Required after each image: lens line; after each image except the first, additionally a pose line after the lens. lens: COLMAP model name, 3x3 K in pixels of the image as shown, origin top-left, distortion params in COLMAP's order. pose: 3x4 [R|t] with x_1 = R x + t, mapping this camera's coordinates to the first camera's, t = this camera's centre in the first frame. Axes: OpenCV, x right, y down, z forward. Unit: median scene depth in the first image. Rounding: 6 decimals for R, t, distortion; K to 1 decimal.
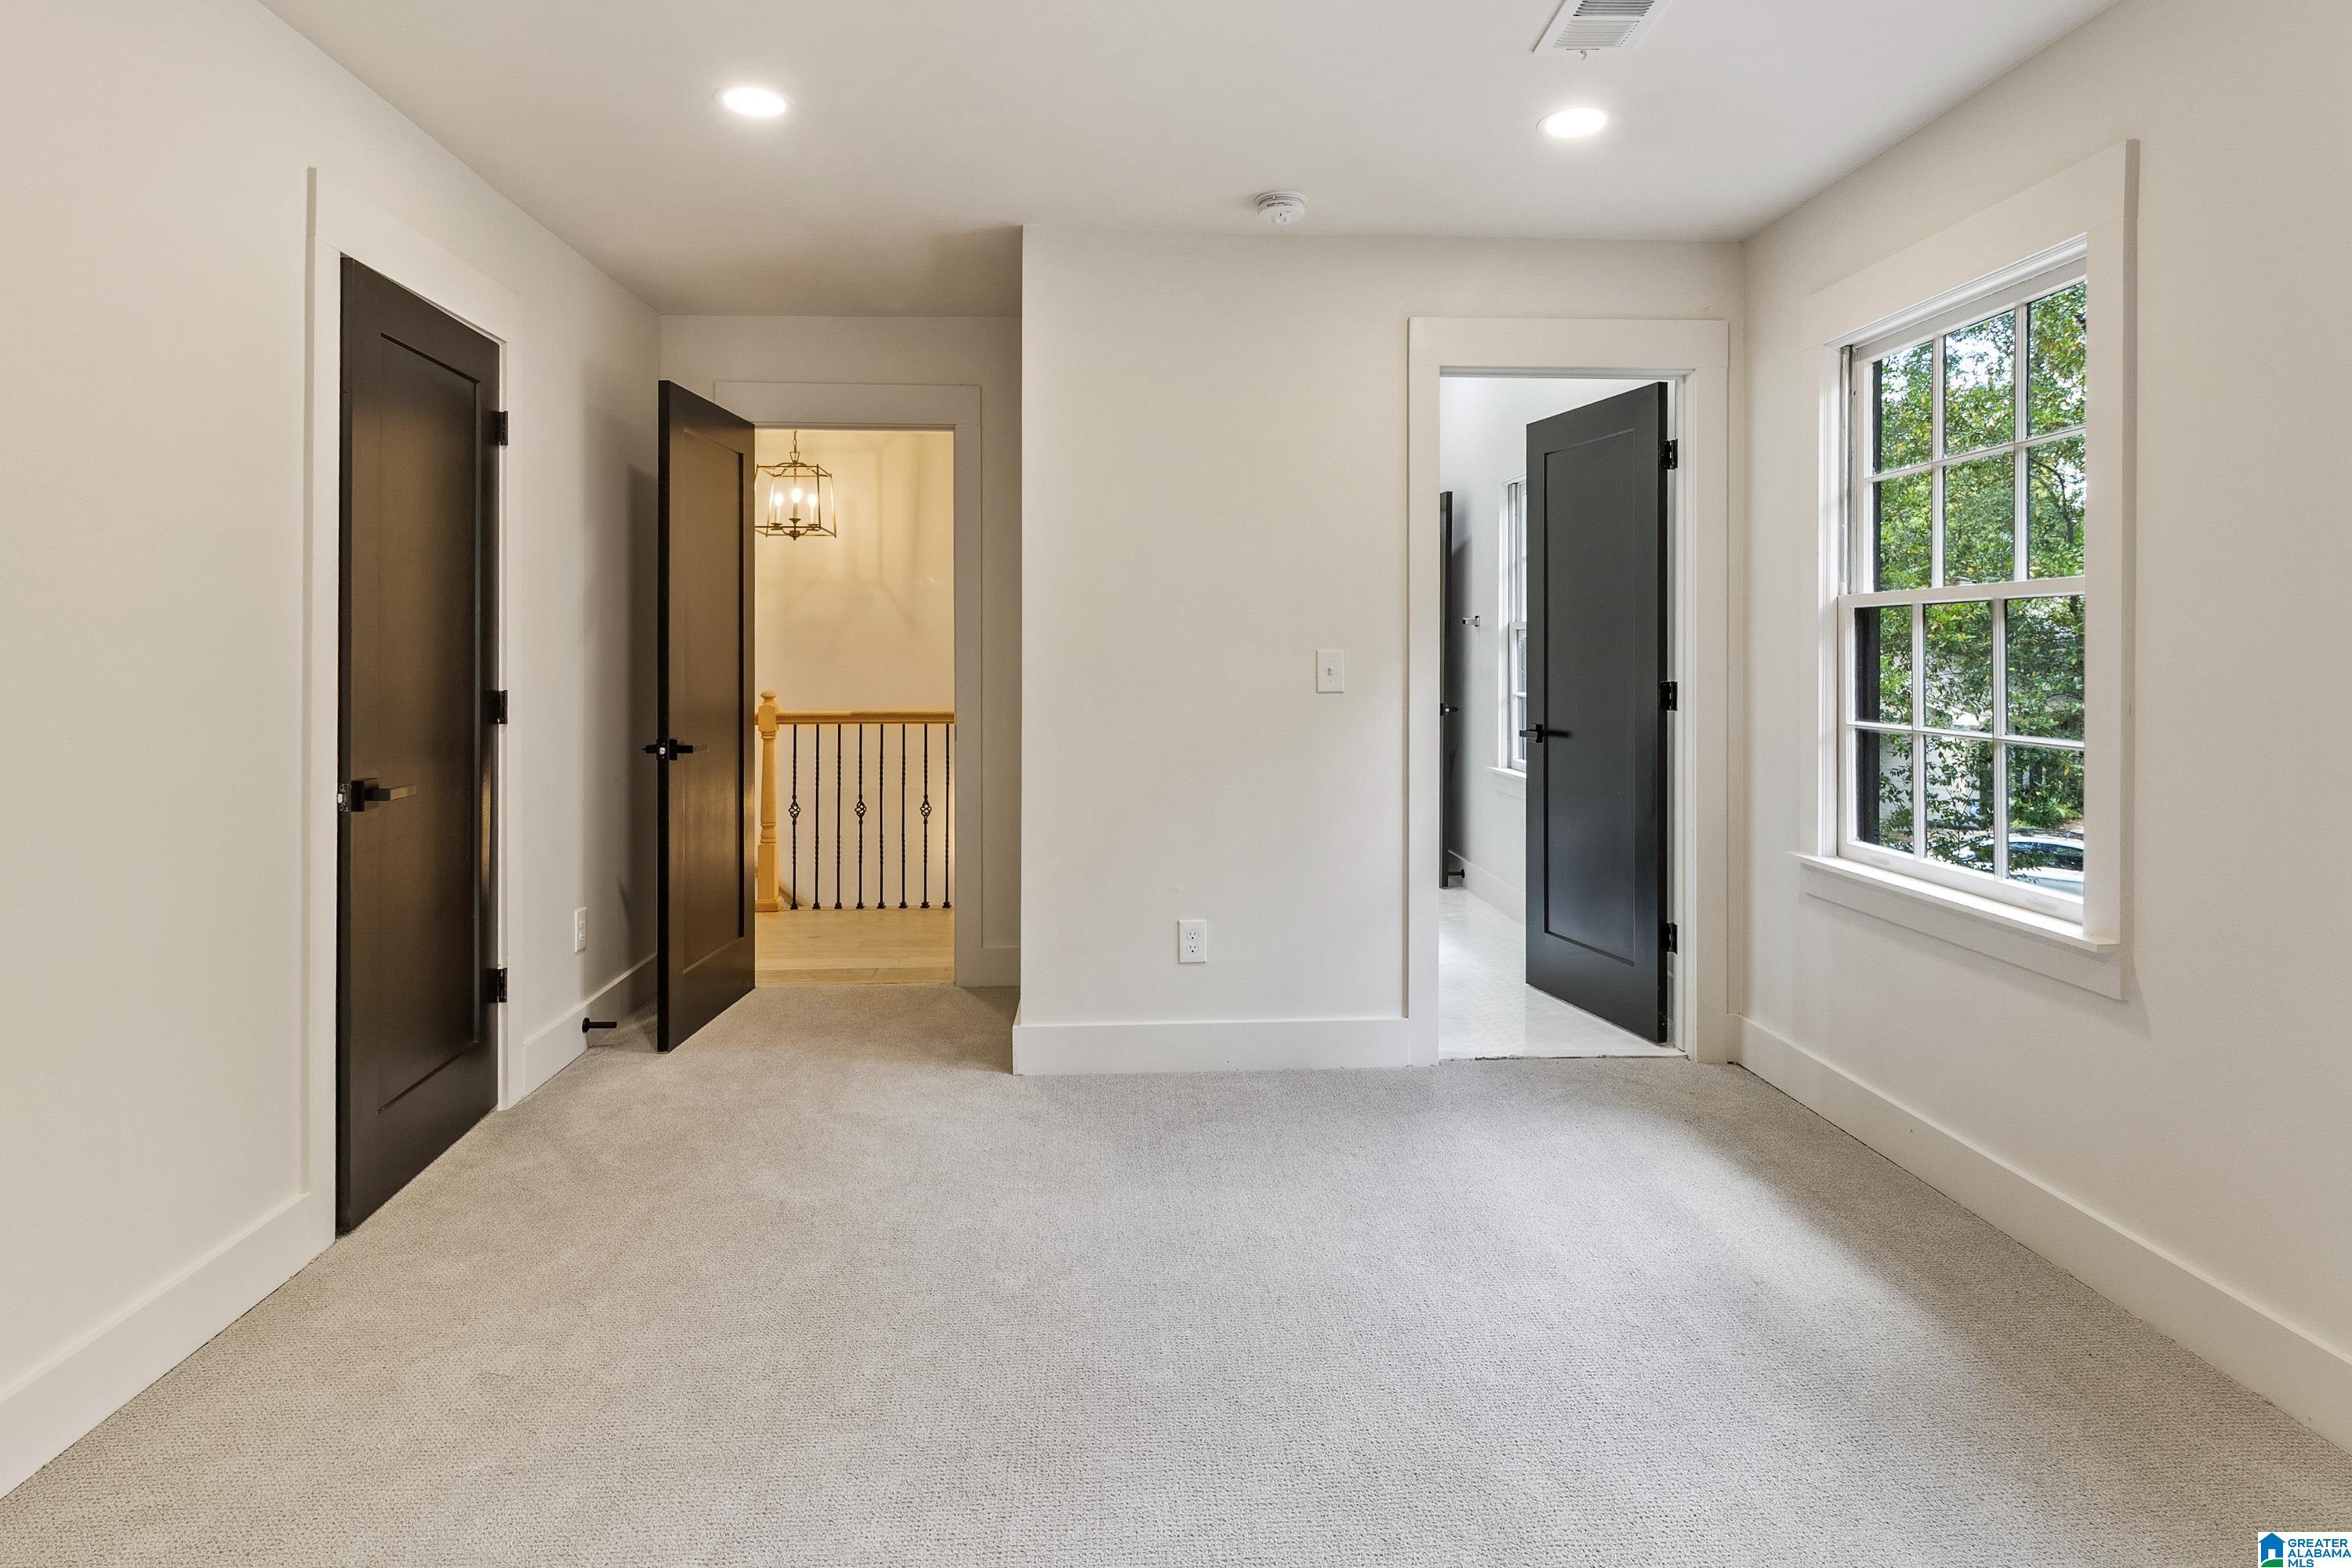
lens RADIAL K [[1276.9, 0, 1179.3], [0, 1276.9, 655.1], [0, 0, 1]] dist [-0.002500, -0.000883]
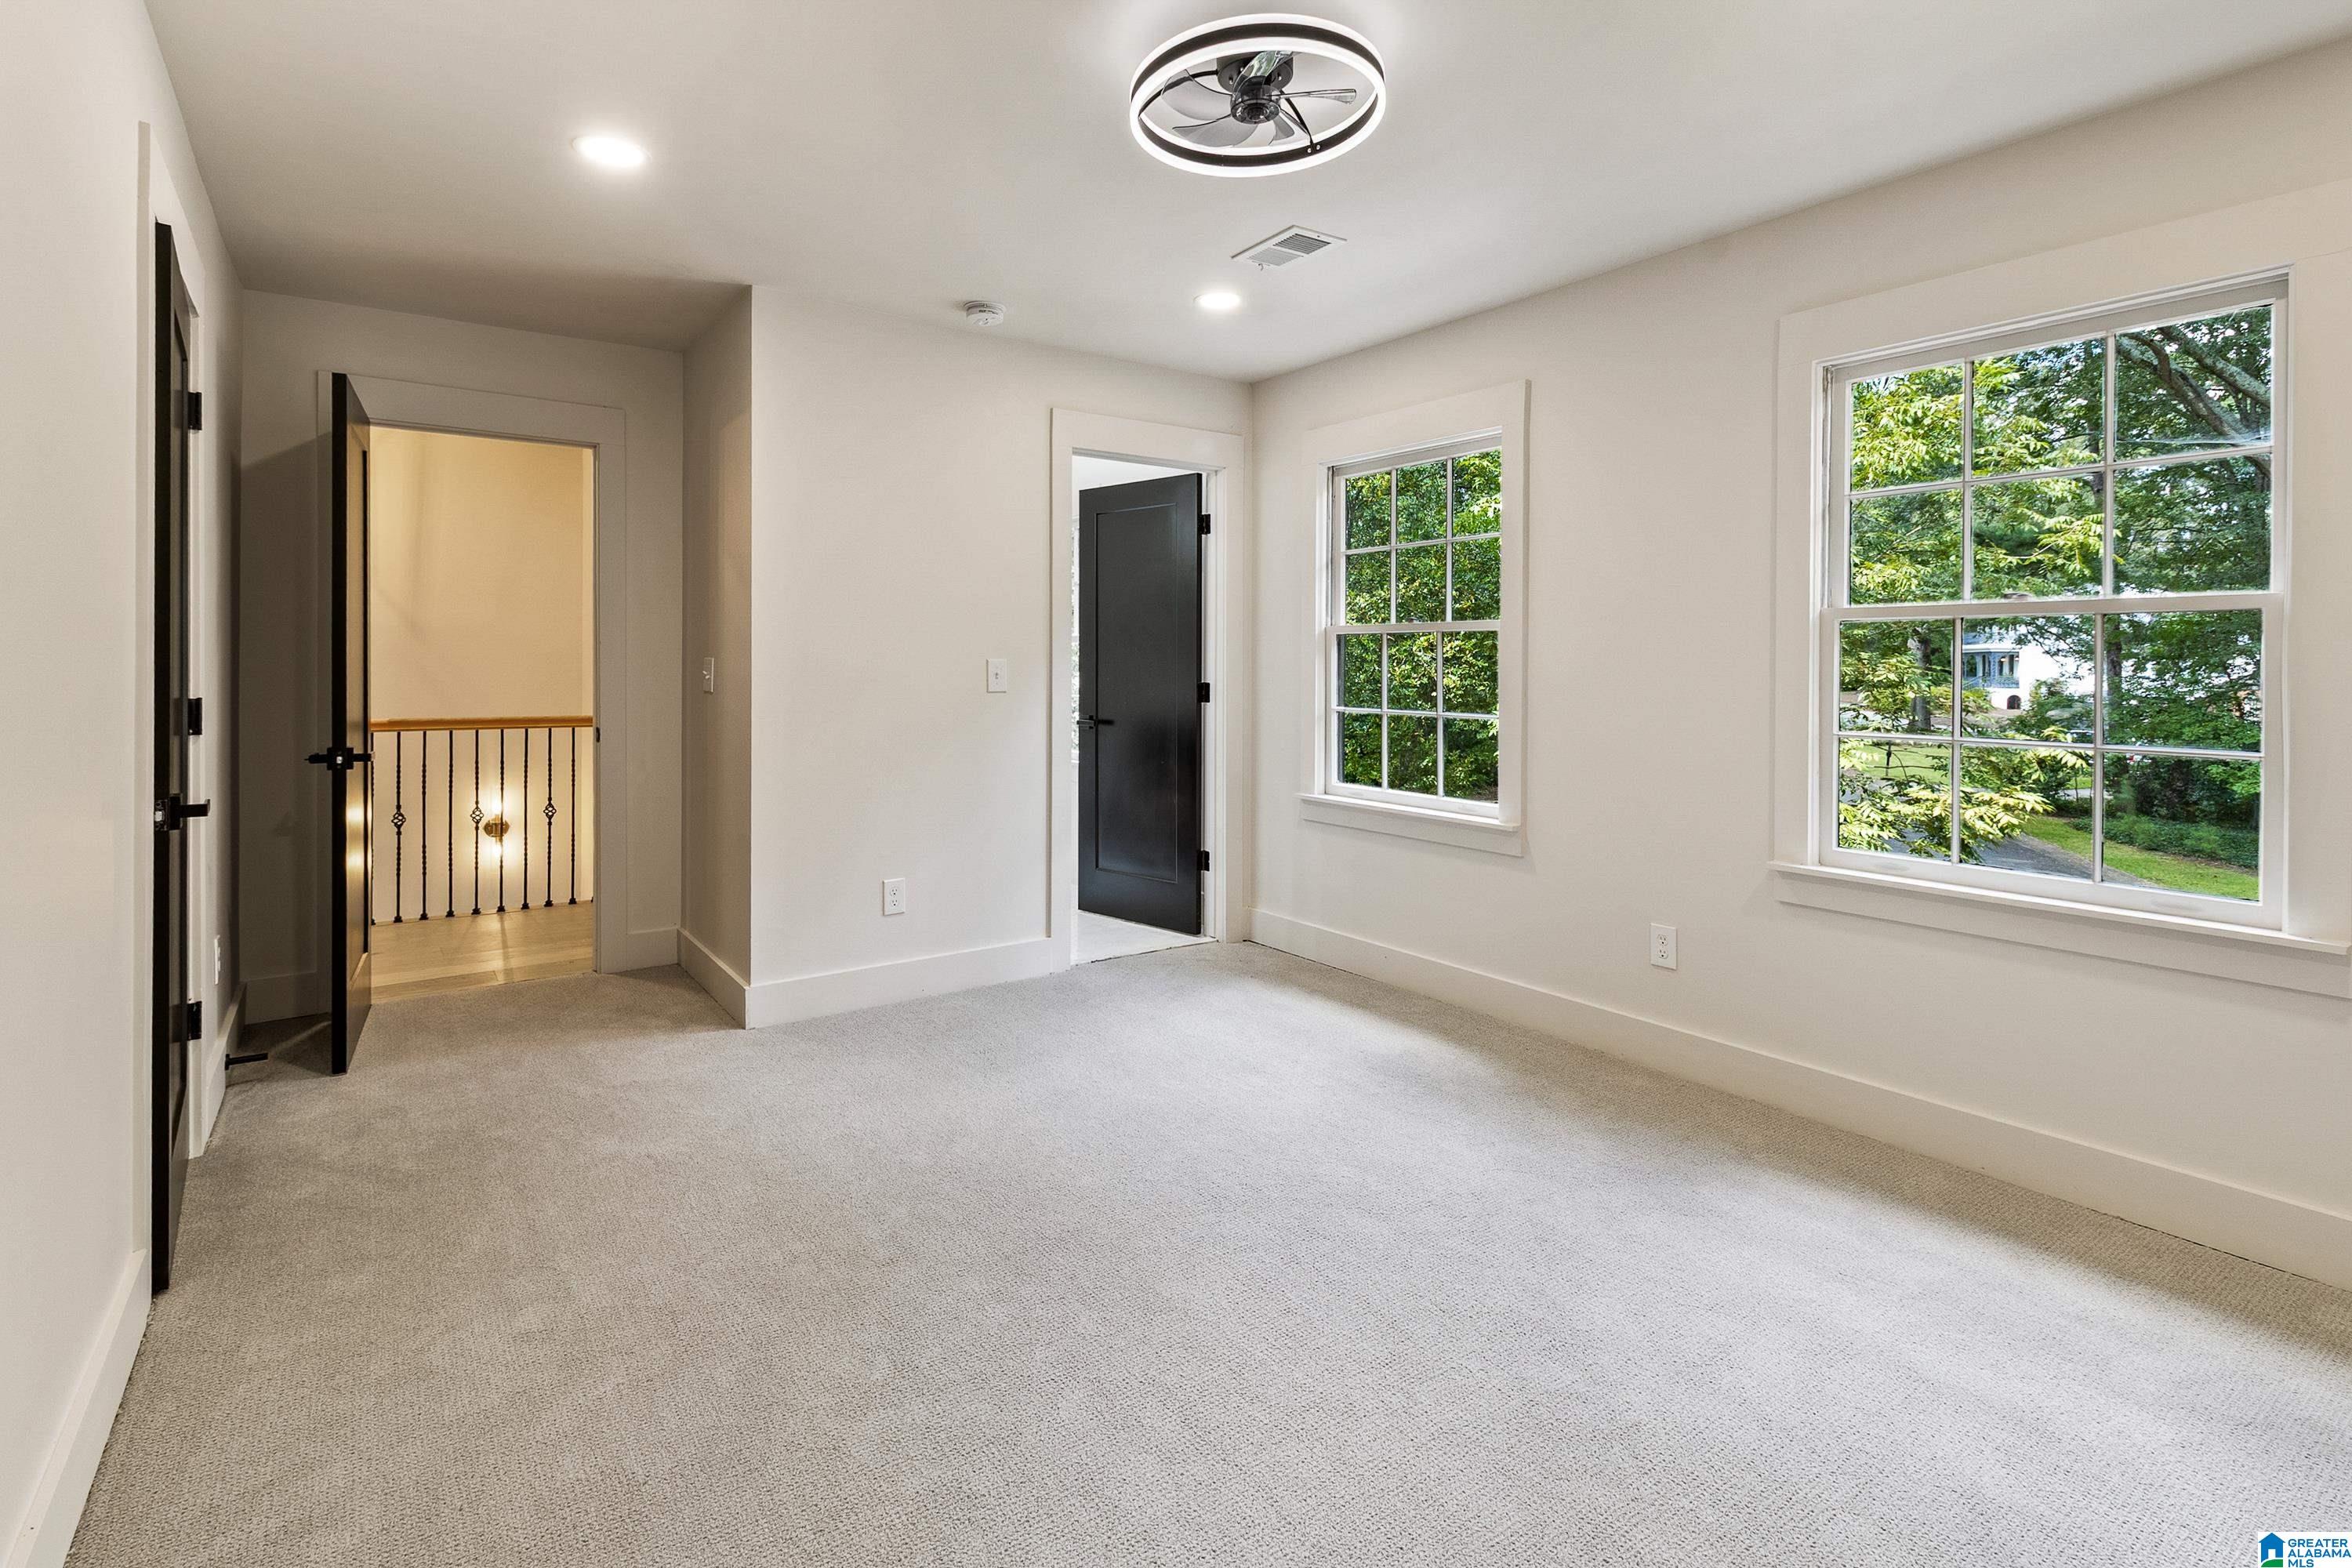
lens RADIAL K [[1113.5, 0, 1175.4], [0, 1113.5, 666.0], [0, 0, 1]] dist [0.001049, 0.000046]
pose [[0.845673, 0.002492, 0.533696, -0.355651], [-0.003787, 0.999992, 0.001333, 0.000915], [-0.533688, -0.003148, 0.845675, -0.048220]]
